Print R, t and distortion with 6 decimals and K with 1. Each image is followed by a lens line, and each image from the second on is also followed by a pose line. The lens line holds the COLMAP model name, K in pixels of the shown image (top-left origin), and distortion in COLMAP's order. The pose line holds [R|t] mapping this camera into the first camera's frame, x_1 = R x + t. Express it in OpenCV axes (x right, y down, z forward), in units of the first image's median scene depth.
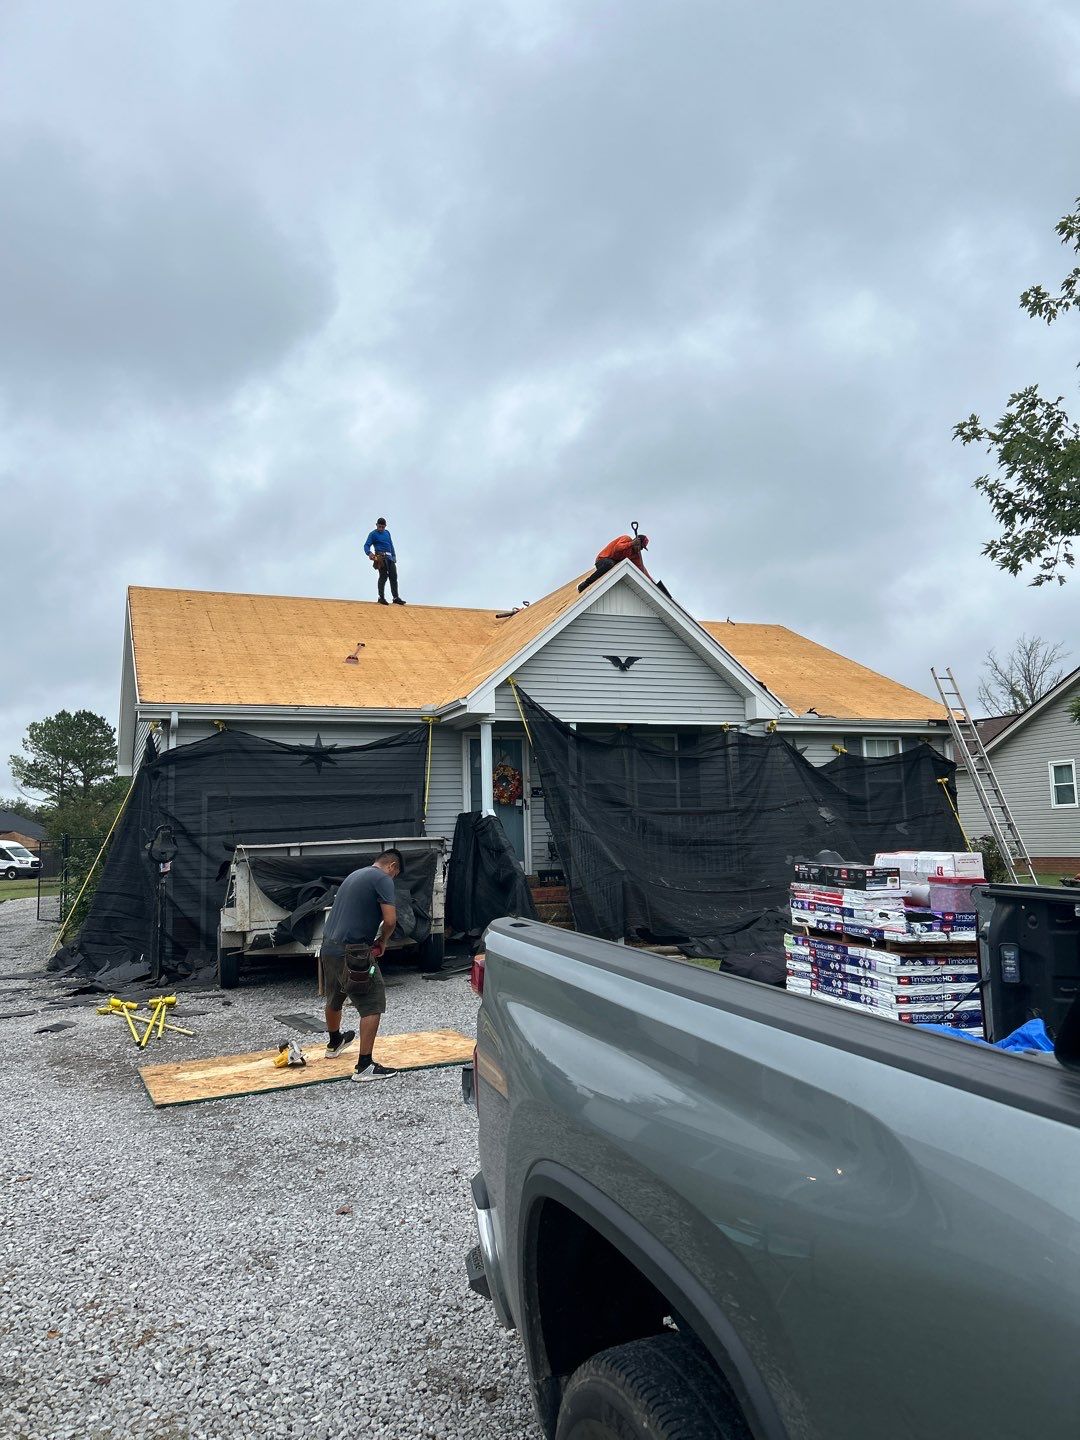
lens RADIAL K [[1055.6, 0, 531.7], [0, 1055.6, 717.3], [0, 0, 1]] dist [0.078863, -0.110157]
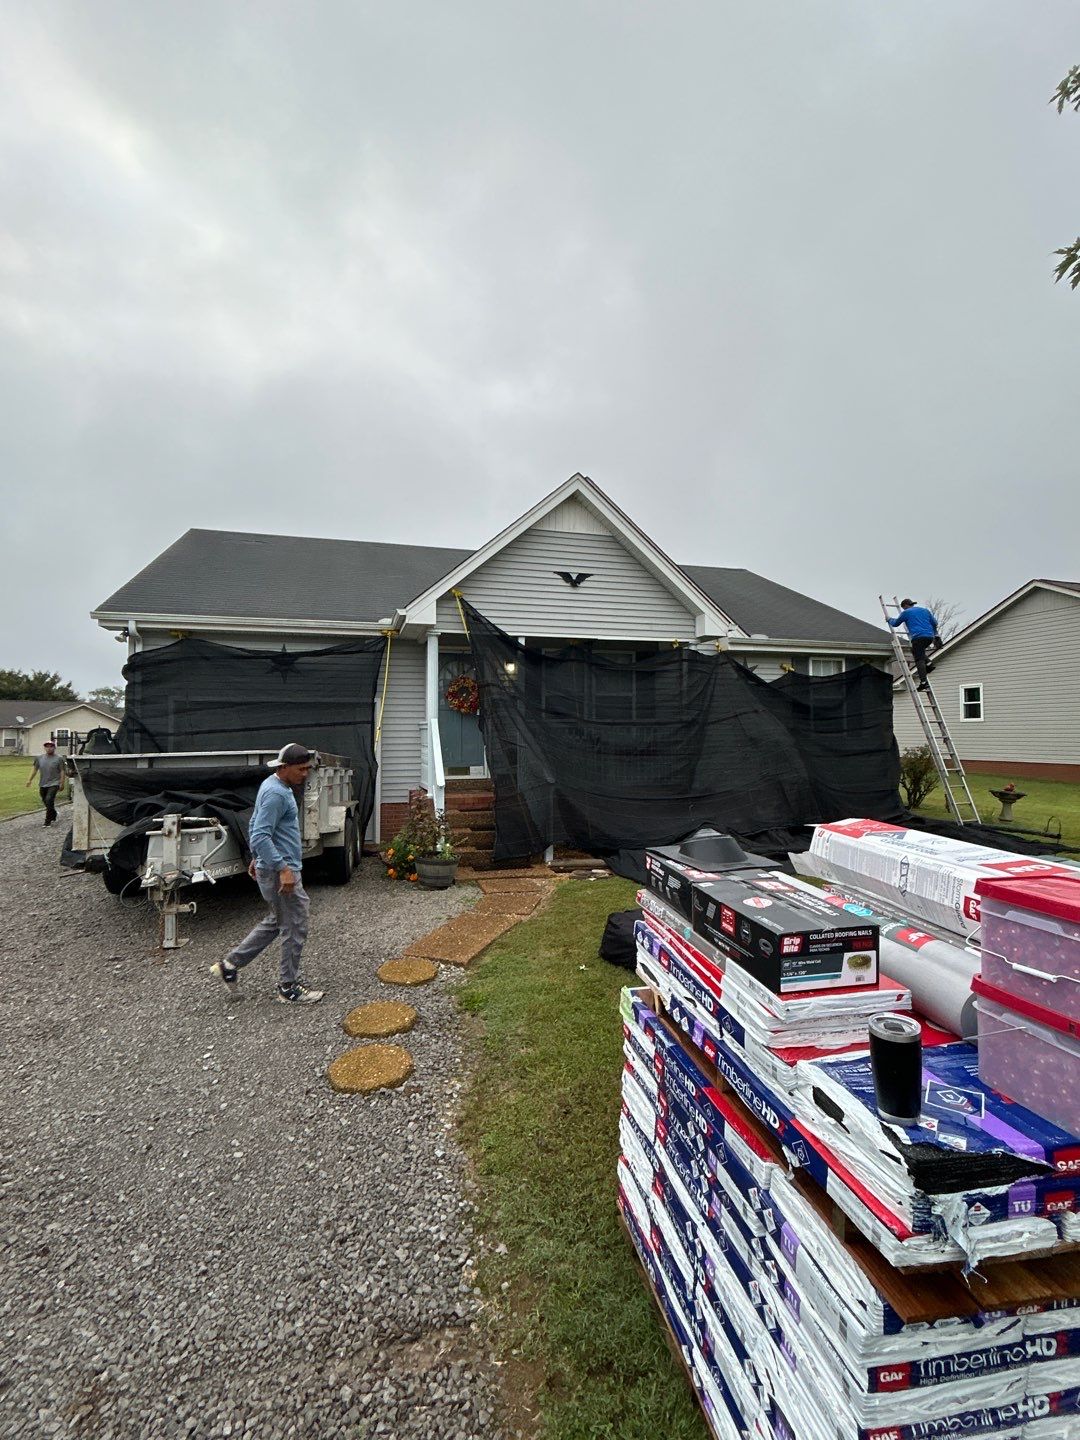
lens RADIAL K [[613.5, 0, 548.1], [0, 613.5, 710.8], [0, 0, 1]] dist [0.001275, 0.000882]
pose [[0.994532, 0.018497, -0.102784, 0.132032], [-0.009719, 0.996312, 0.085256, 0.027292], [0.103982, -0.083791, 0.991043, 0.410192]]
